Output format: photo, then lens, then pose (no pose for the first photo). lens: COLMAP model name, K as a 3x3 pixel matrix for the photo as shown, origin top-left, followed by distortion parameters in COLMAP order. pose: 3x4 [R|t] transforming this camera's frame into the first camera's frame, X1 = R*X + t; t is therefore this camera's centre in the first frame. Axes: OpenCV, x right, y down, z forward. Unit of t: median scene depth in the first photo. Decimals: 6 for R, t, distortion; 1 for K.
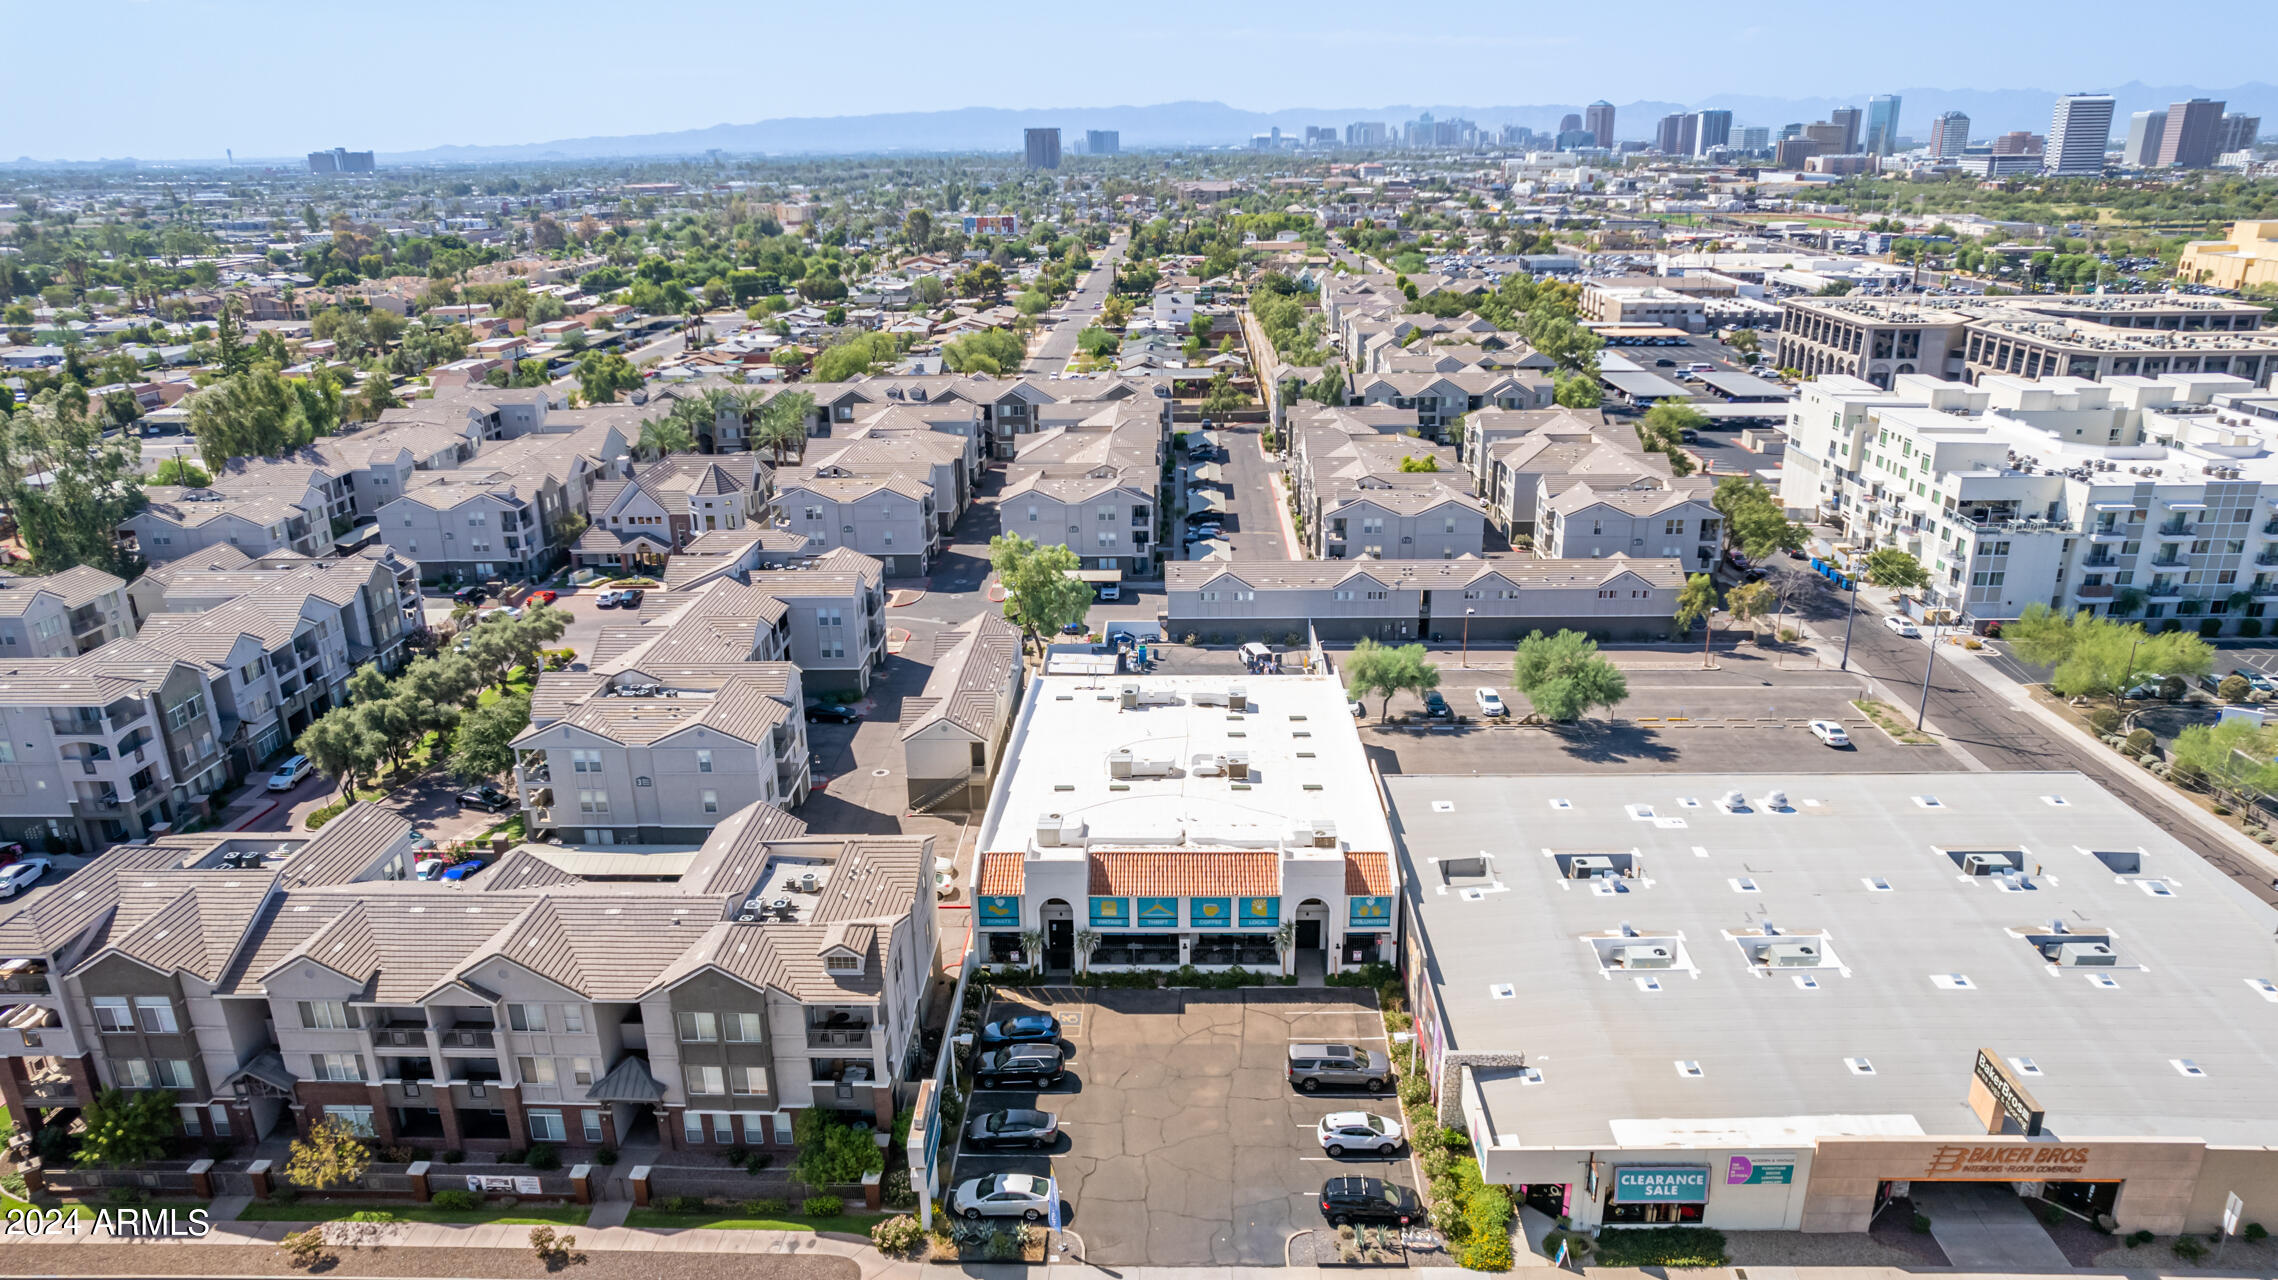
lens RADIAL K [[1466.0, 0, 1142.3], [0, 1466.0, 650.2], [0, 0, 1]] dist [-0.079695, 0.073127]
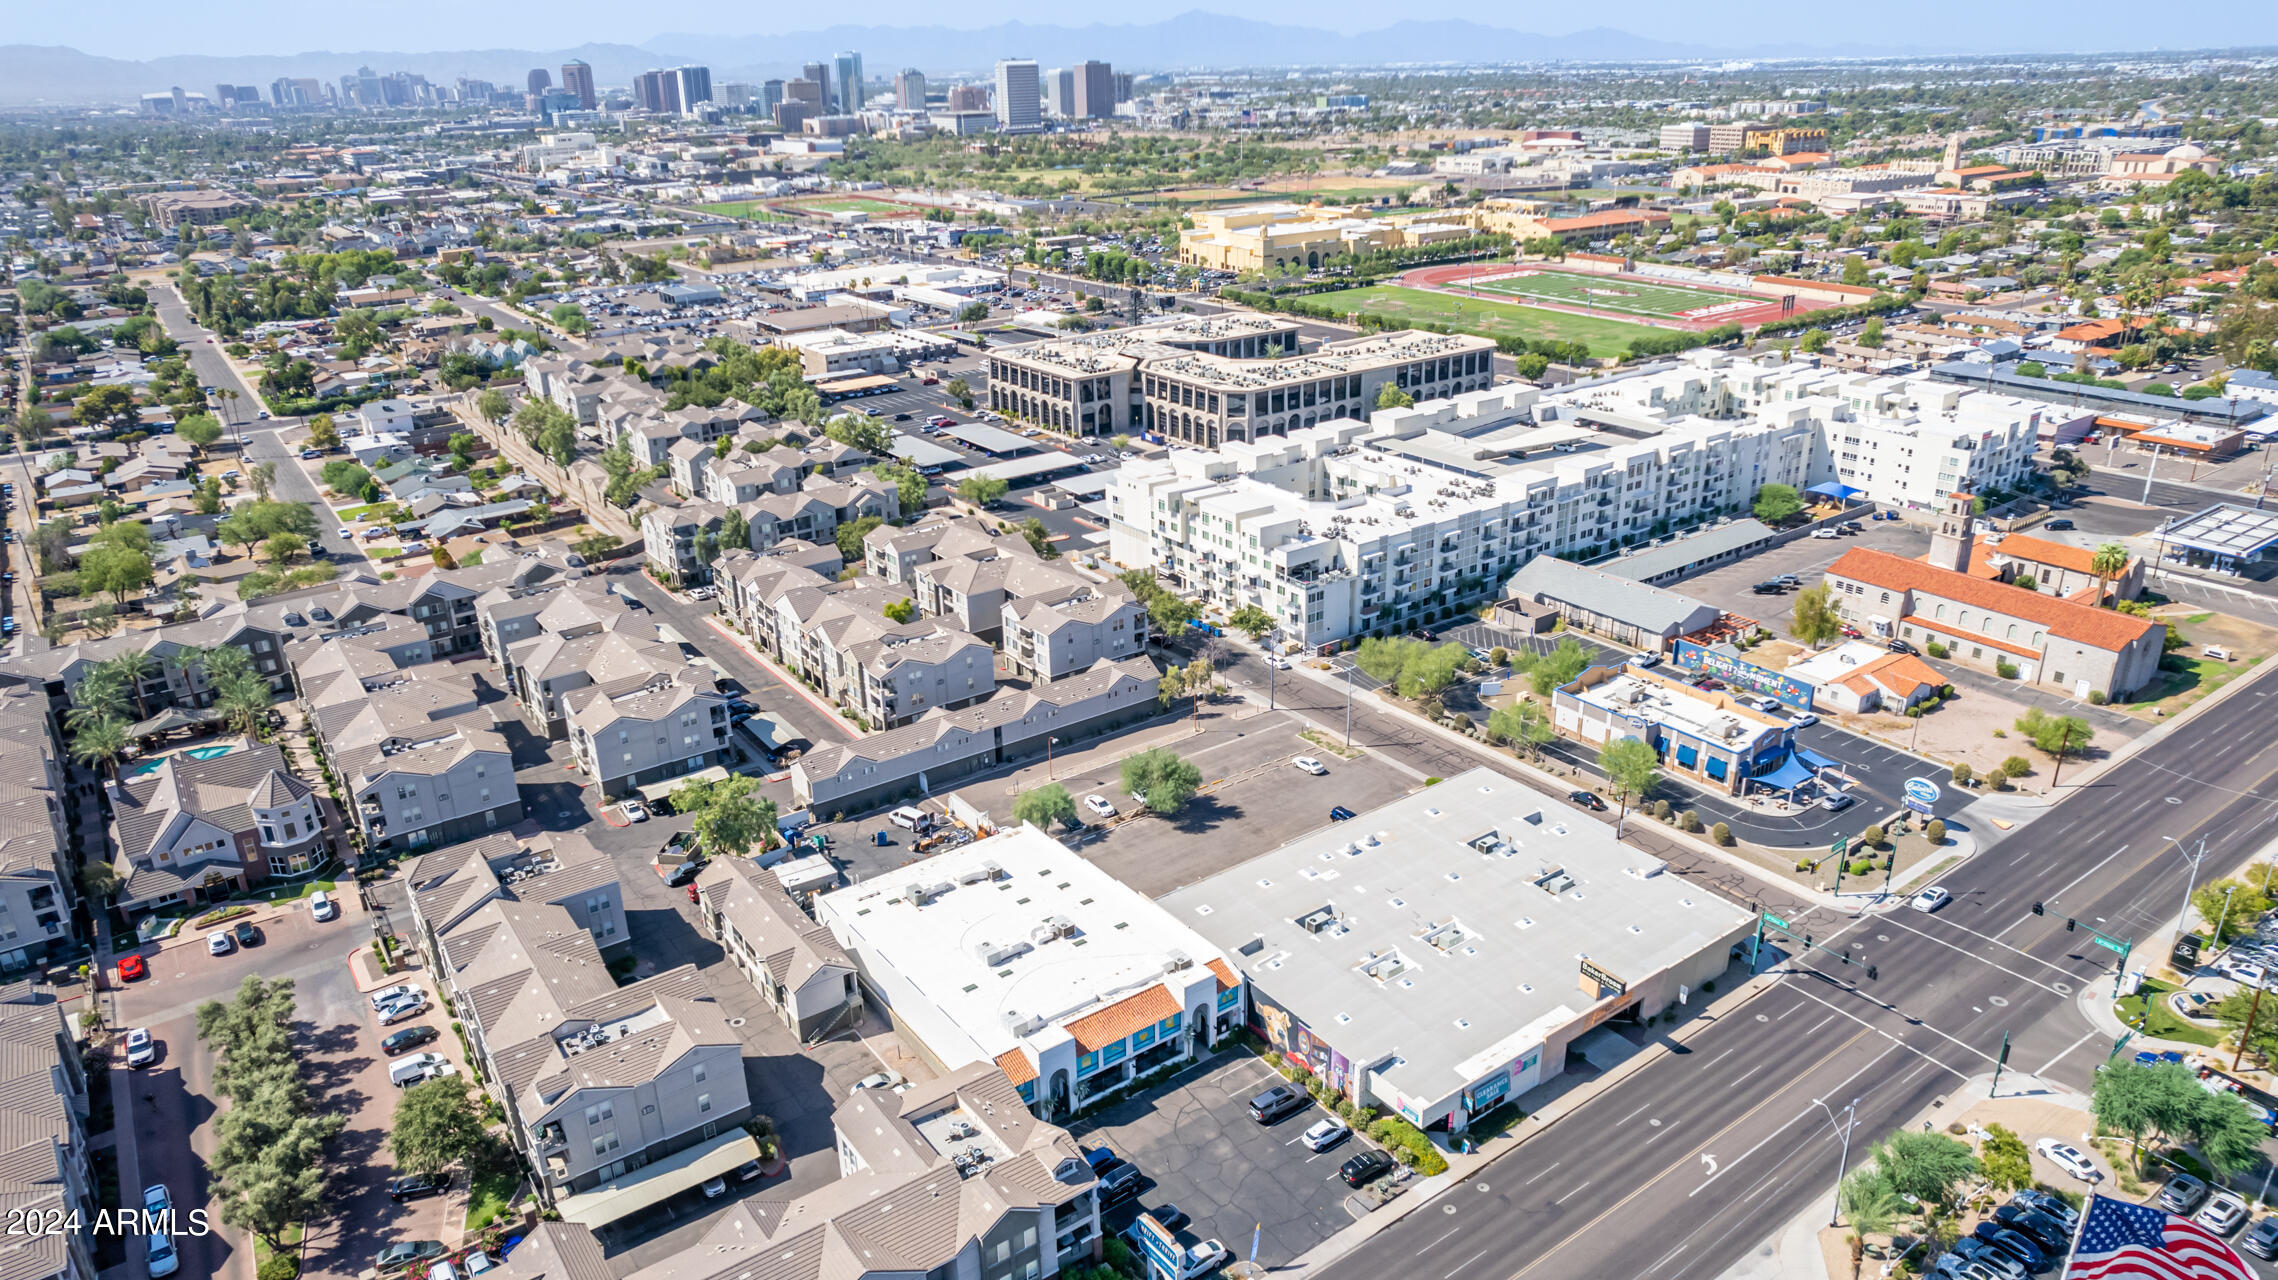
lens RADIAL K [[1474.4, 0, 1142.2], [0, 1474.4, 643.5], [0, 0, 1]] dist [-0.077135, 0.070801]
pose [[0.794416, -0.229263, 0.562443, -0.672766], [0.212112, 0.972440, 0.096790, -0.340278], [-0.569133, 0.042409, 0.821151, -0.228334]]
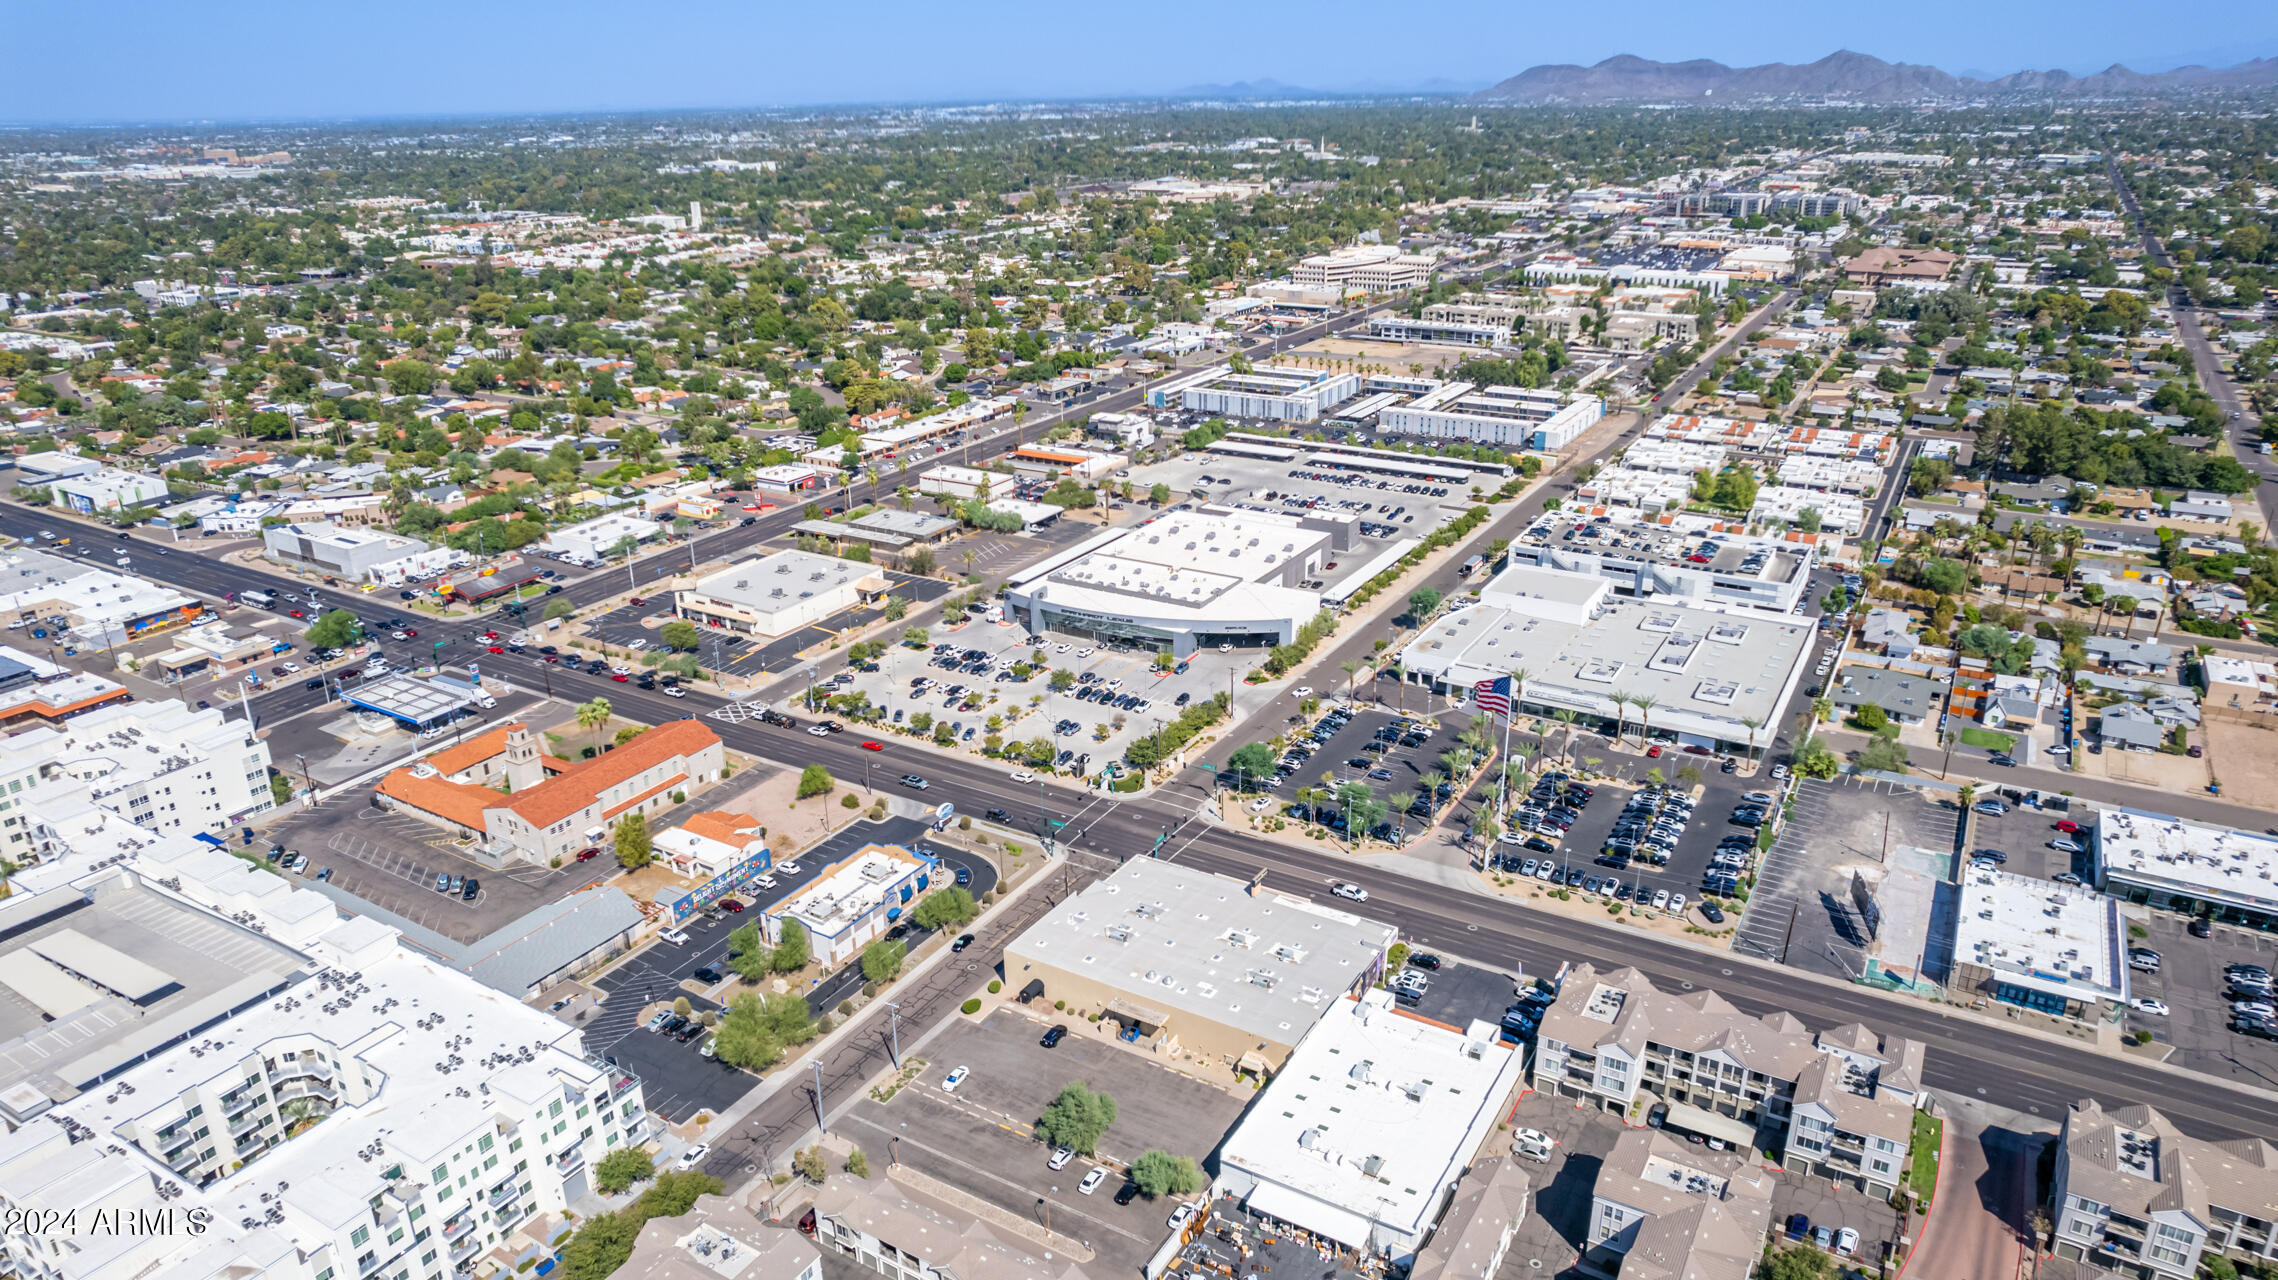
lens RADIAL K [[1449.5, 0, 1145.4], [0, 1449.5, 648.1], [0, 0, 1]] dist [-0.069247, 0.058134]
pose [[-0.869839, -0.152619, 0.469134, -0.537186], [0.190352, 0.773476, 0.604567, -1.697366], [-0.455133, 0.615176, -0.643749, 2.221652]]
